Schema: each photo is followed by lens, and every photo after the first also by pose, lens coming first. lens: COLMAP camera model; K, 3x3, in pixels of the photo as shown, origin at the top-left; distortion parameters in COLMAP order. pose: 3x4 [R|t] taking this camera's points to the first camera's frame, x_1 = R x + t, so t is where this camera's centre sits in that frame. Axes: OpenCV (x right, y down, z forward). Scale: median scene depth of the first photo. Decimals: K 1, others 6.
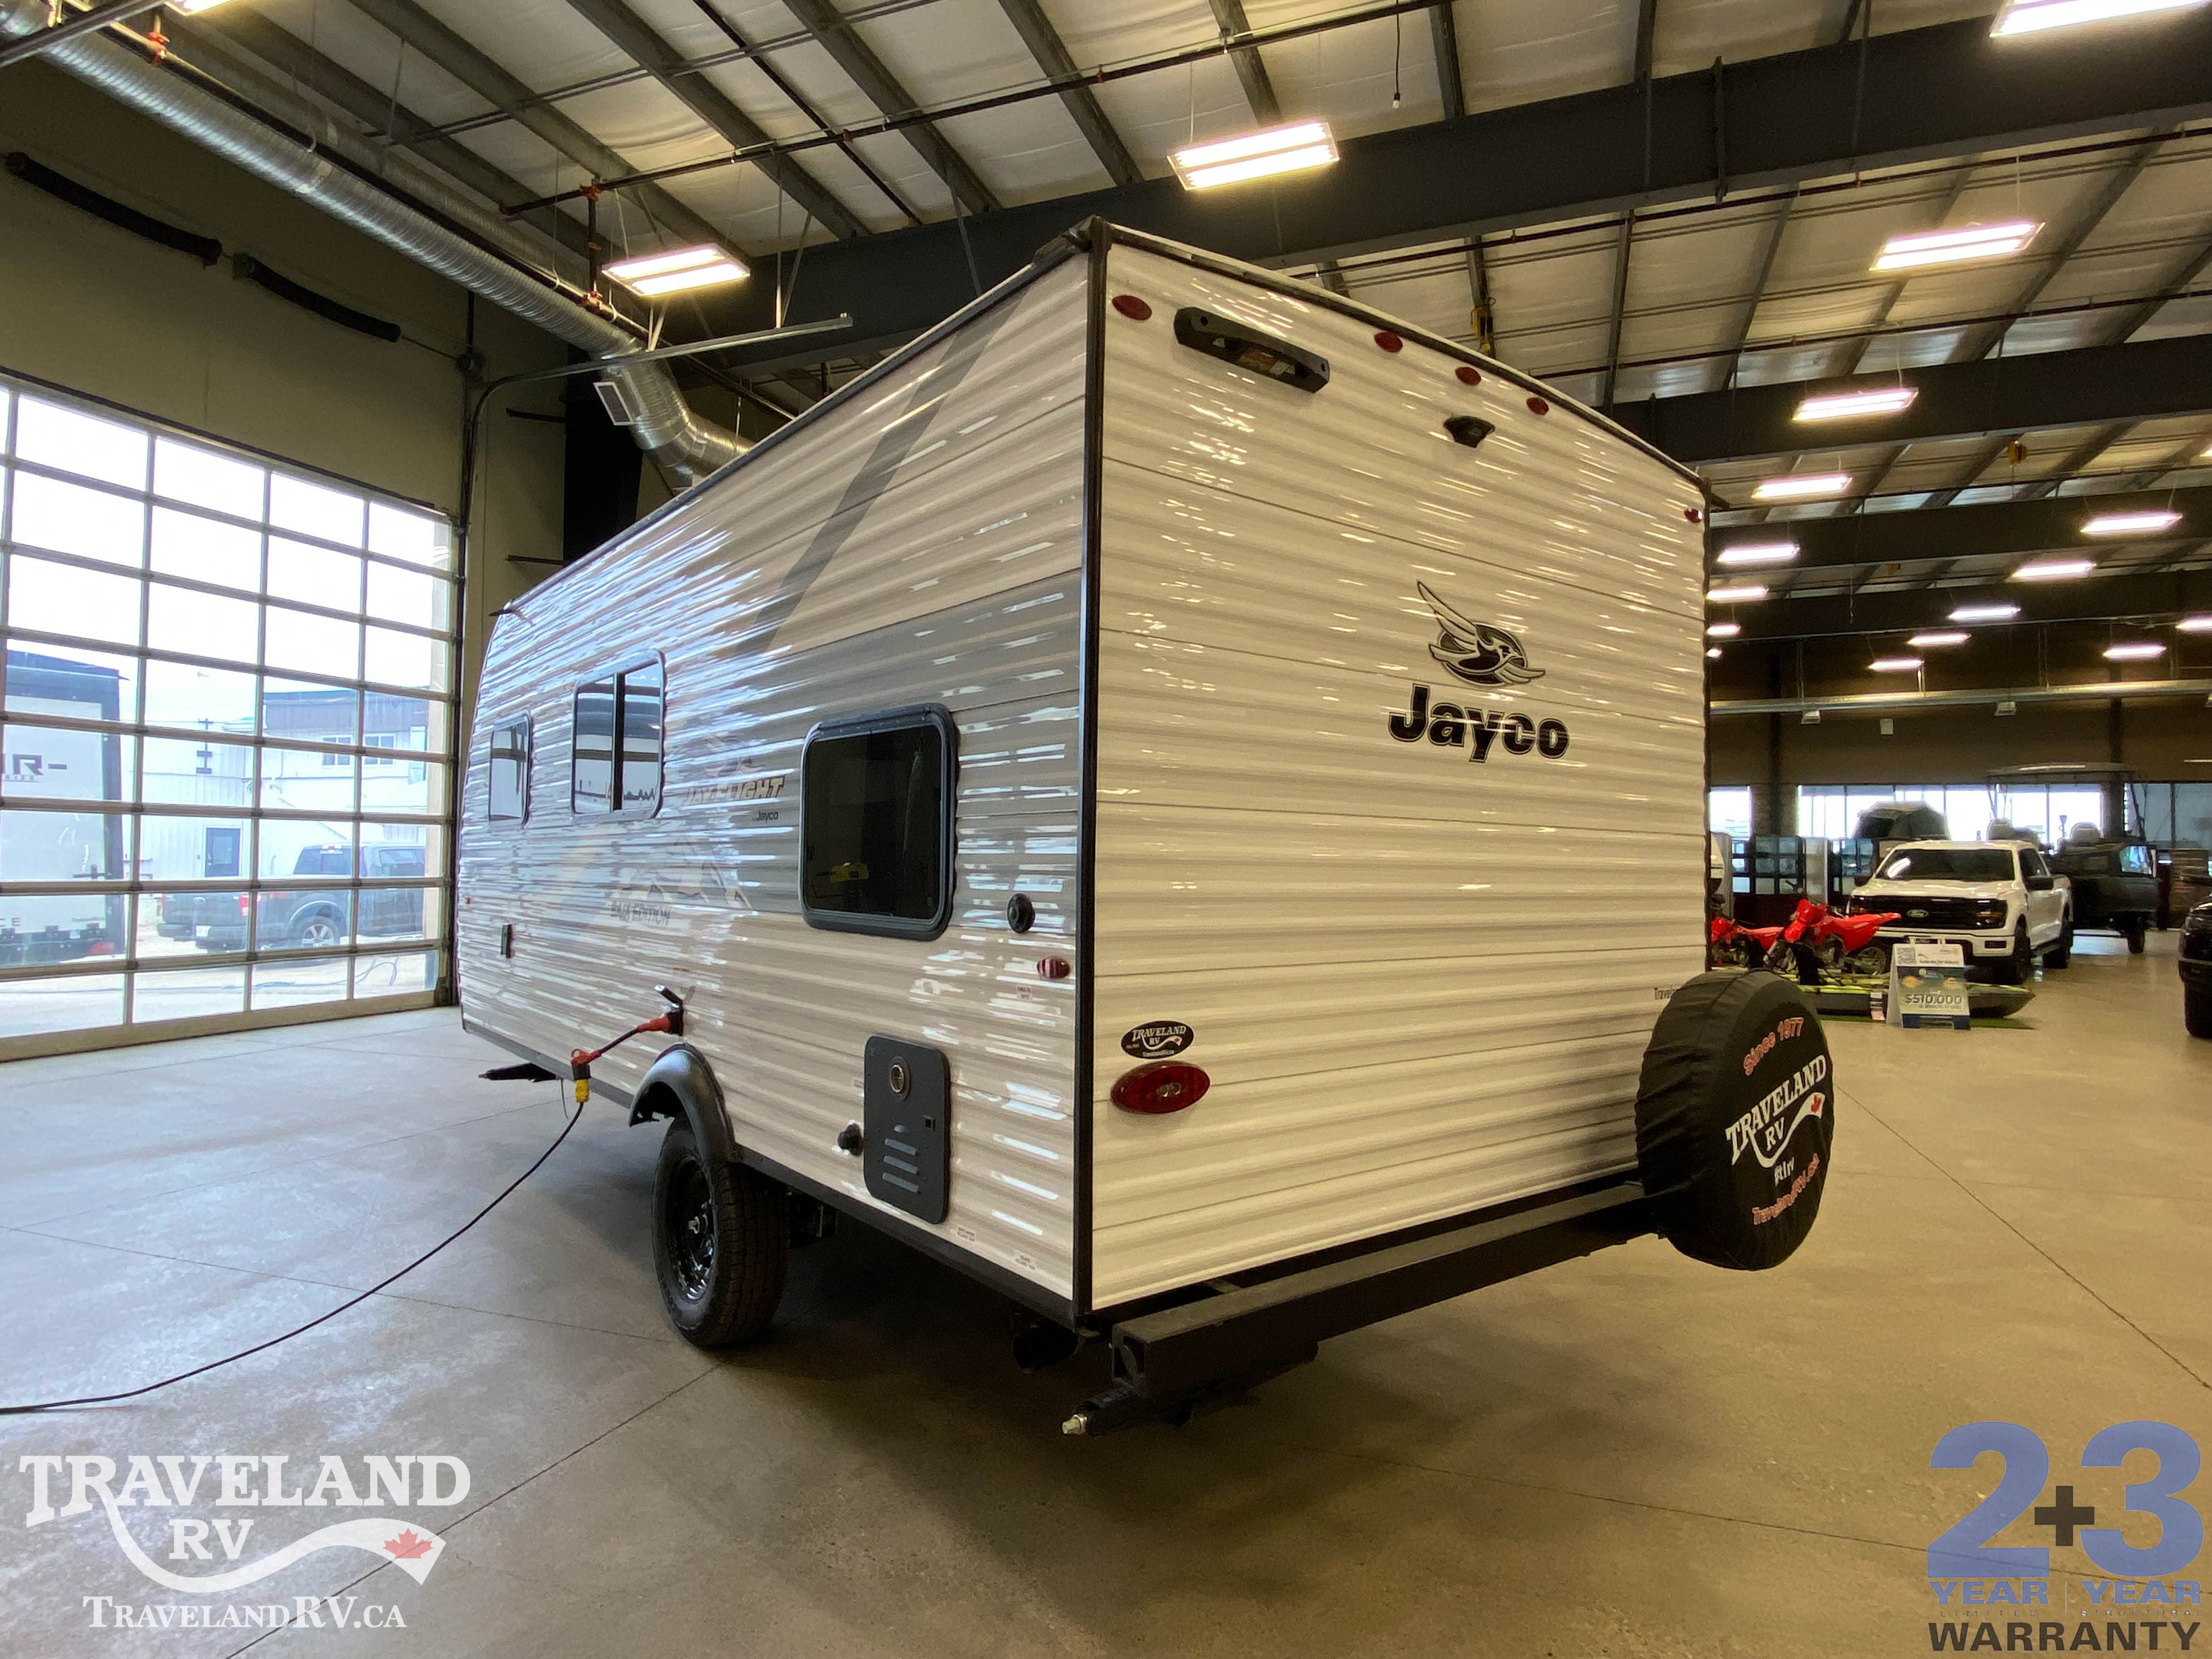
lens RADIAL K [[1255.7, 0, 1103.0], [0, 1255.7, 832.8], [0, 0, 1]] dist [0.001262, -0.002897]
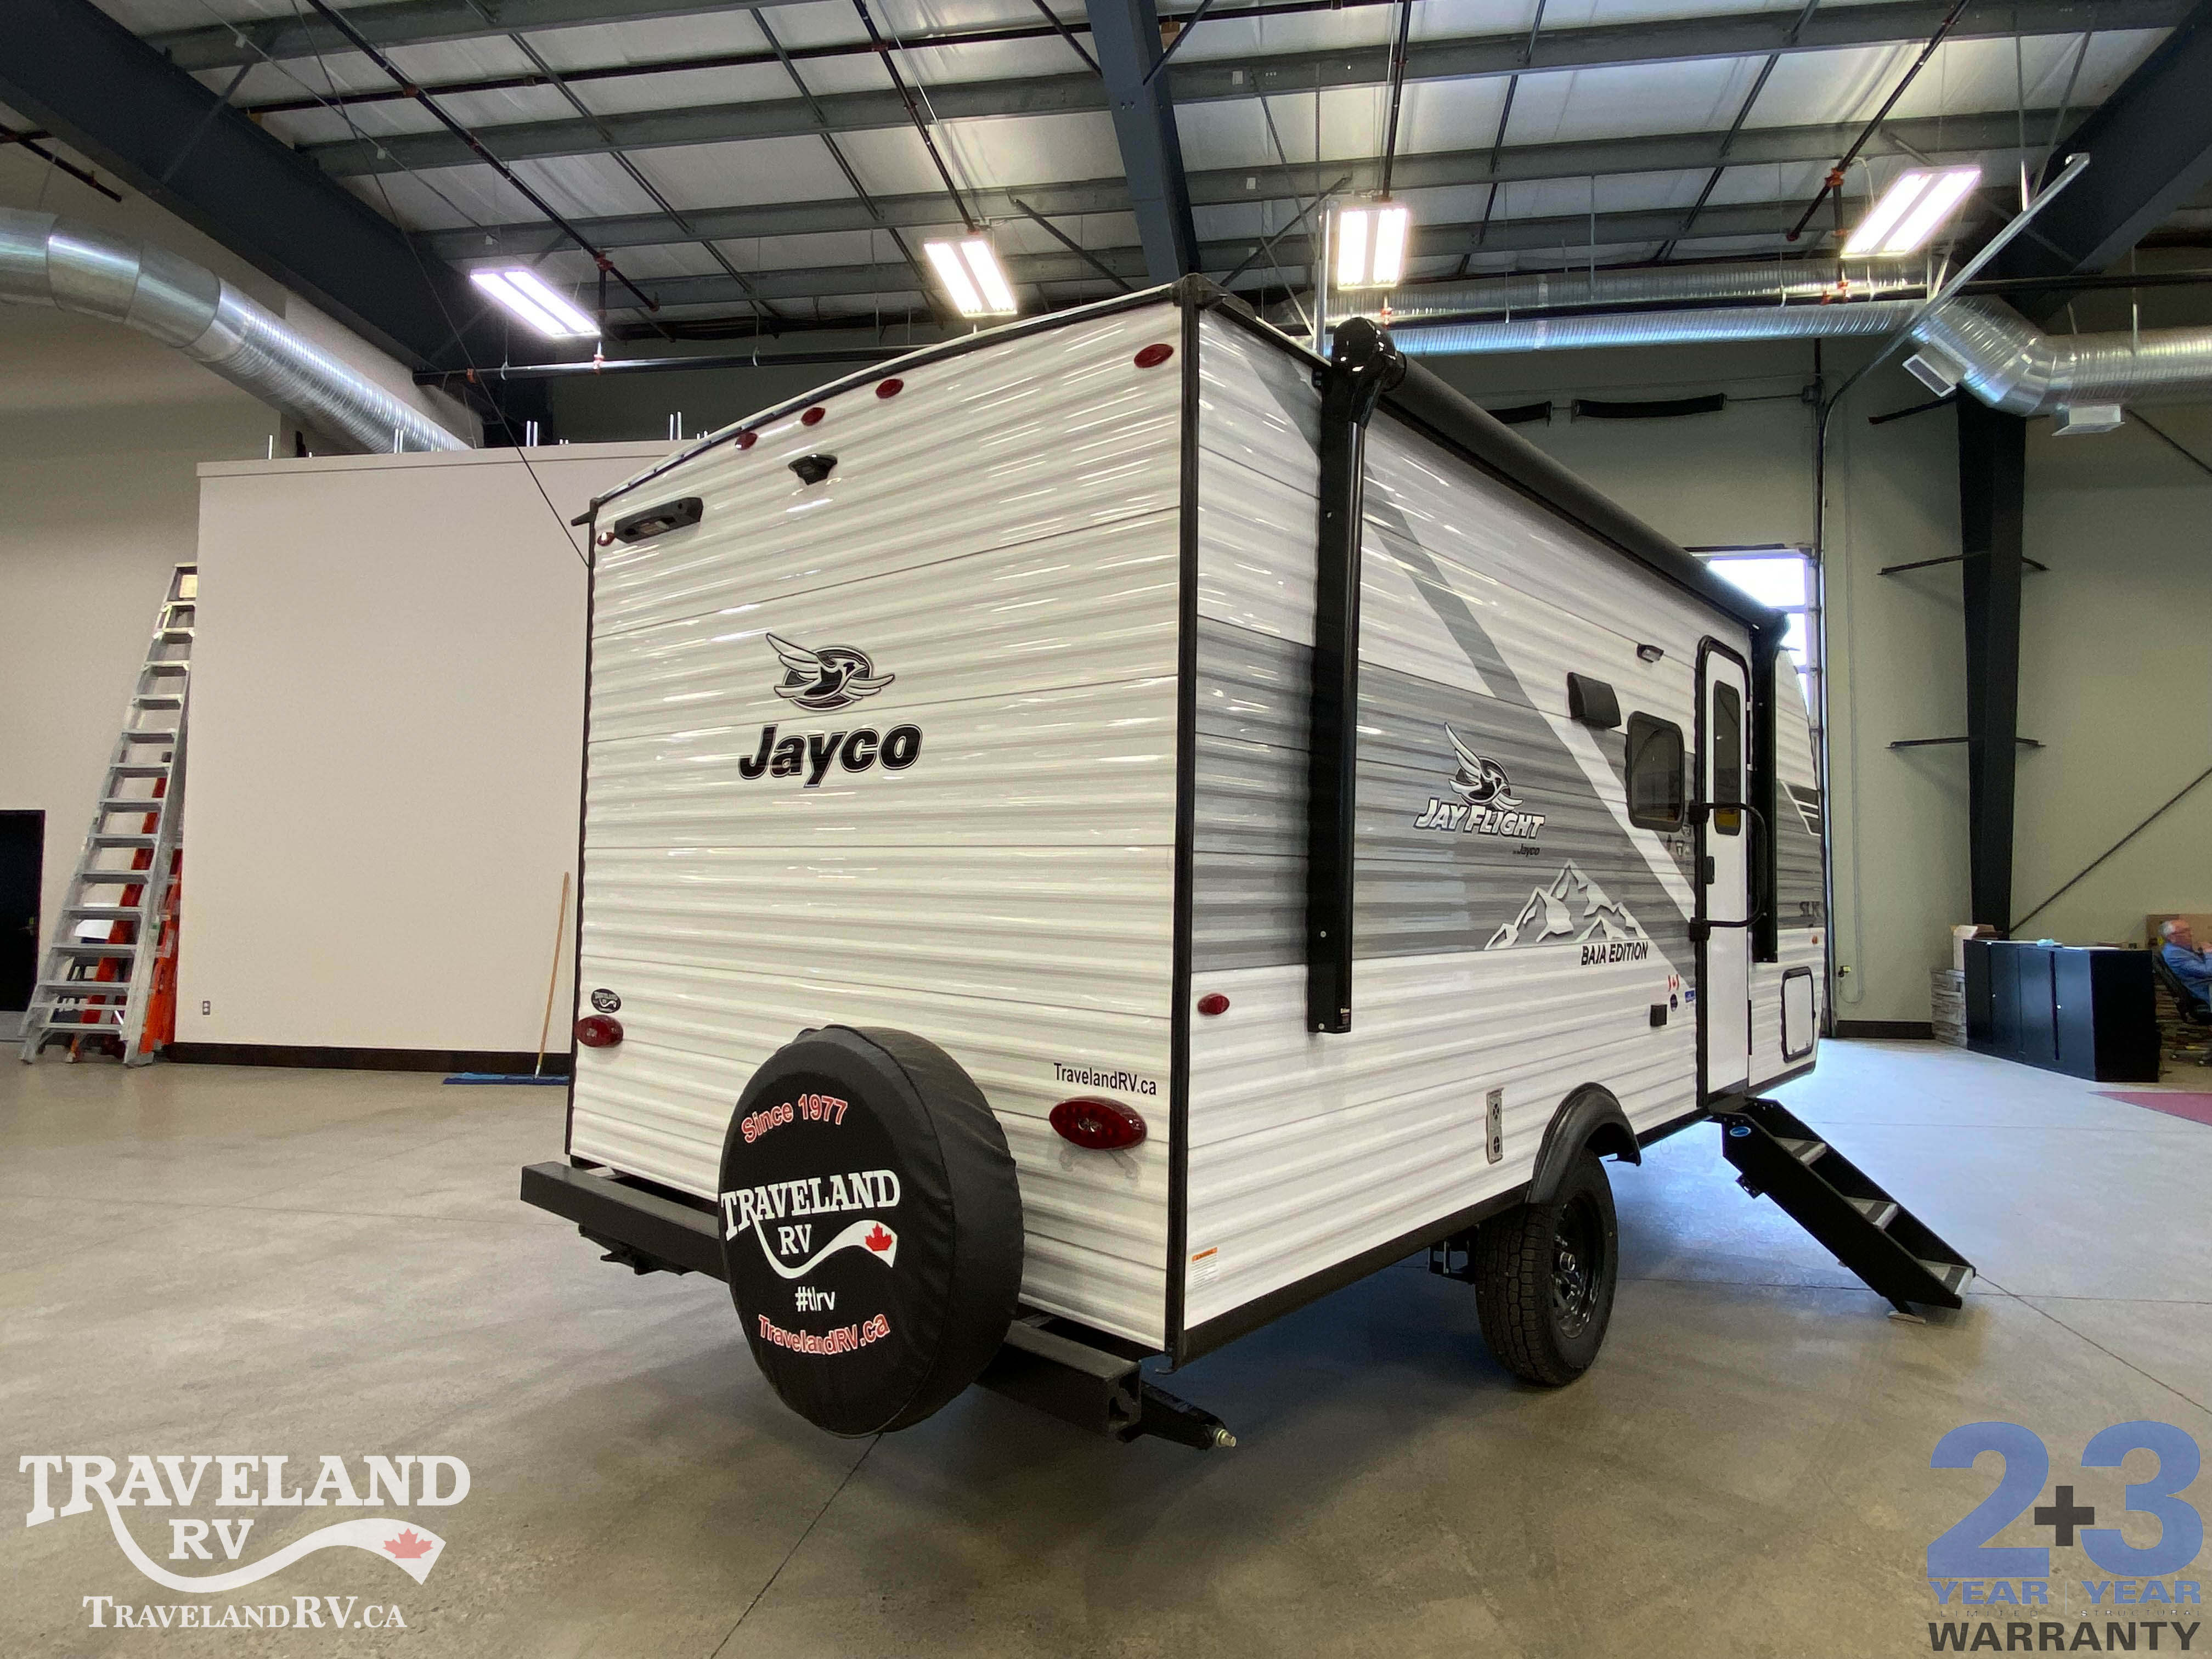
lens RADIAL K [[1255.7, 0, 1108.9], [0, 1255.7, 820.6], [0, 0, 1]] dist [0.001262, -0.002897]
pose [[0.199719, -0.053894, -0.978370, 1.332797], [0.013252, 0.998543, -0.052301, 0.026539], [0.979764, -0.002520, 0.200142, 1.029629]]
